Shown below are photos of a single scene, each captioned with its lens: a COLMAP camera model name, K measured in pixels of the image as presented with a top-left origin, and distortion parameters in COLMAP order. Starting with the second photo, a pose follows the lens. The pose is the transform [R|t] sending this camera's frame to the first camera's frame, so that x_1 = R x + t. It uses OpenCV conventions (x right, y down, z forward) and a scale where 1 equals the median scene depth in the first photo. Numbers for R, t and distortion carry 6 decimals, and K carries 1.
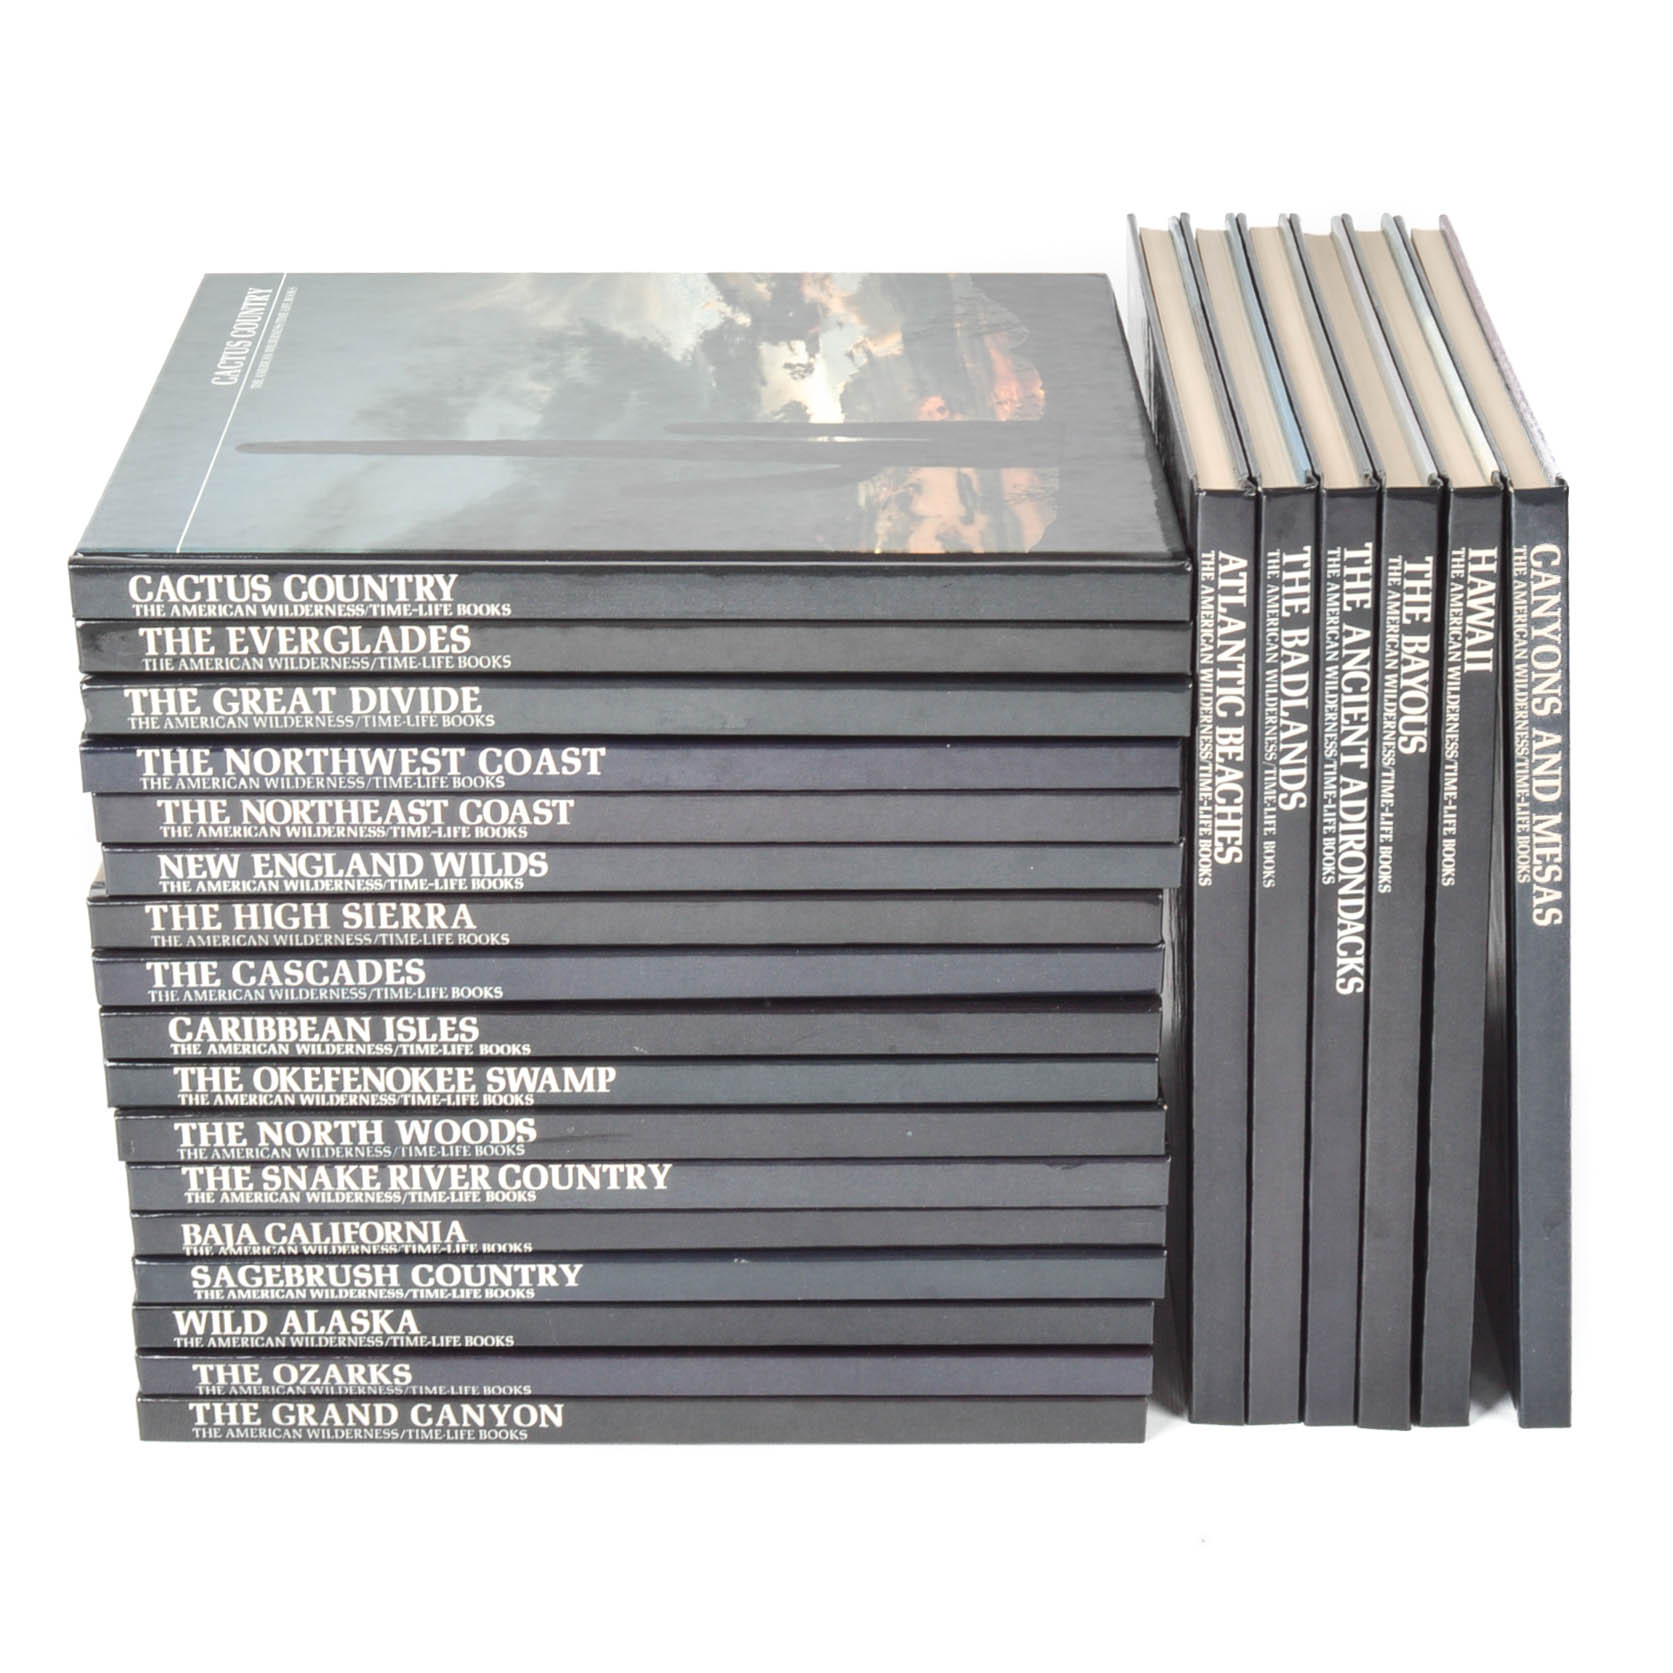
lens RADIAL K [[4555.5, 0, 838.1], [0, 4555.5, 835.3], [0, 0, 1]] dist [-0.122692, 0.000000]
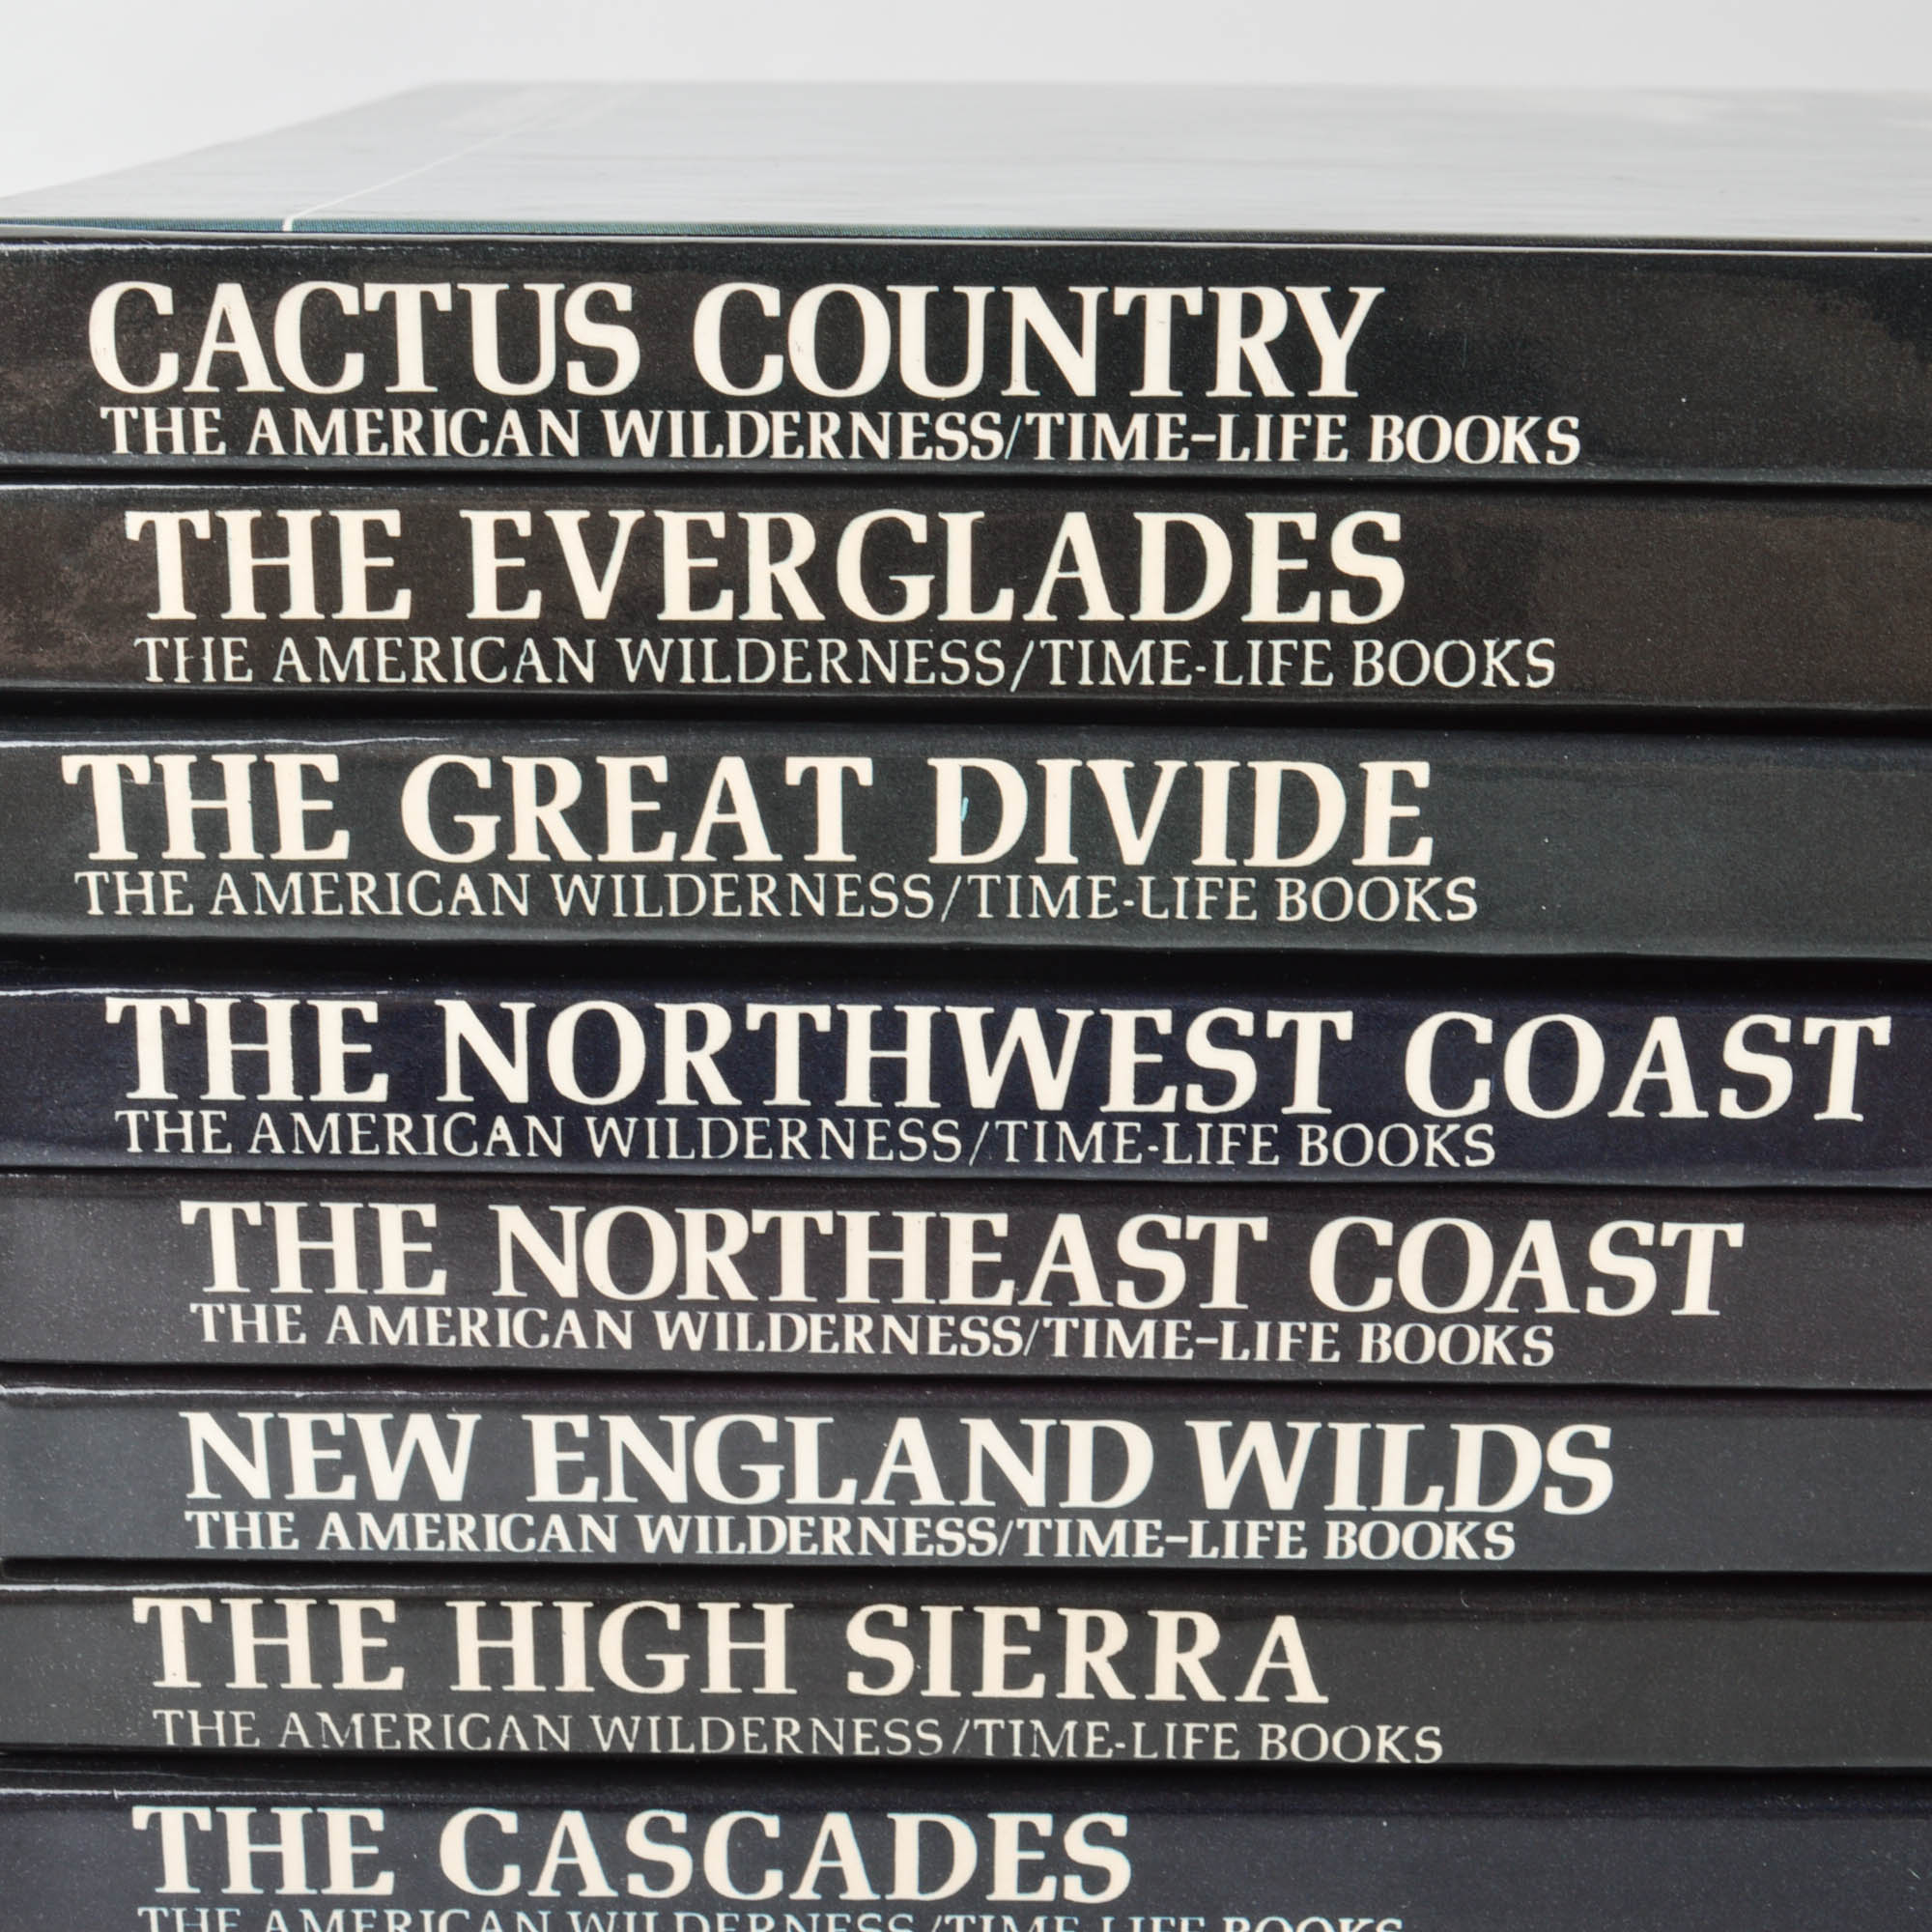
lens RADIAL K [[5260.8, 0, 963.9], [0, 5260.8, 966.2], [0, 0, 1]] dist [-0.122692, 0.000000]
pose [[0.999447, 0.014941, -0.029717, -0.092626], [-0.018498, 0.992204, -0.123247, 0.015620], [0.027644, 0.123728, 0.991931, 0.677745]]
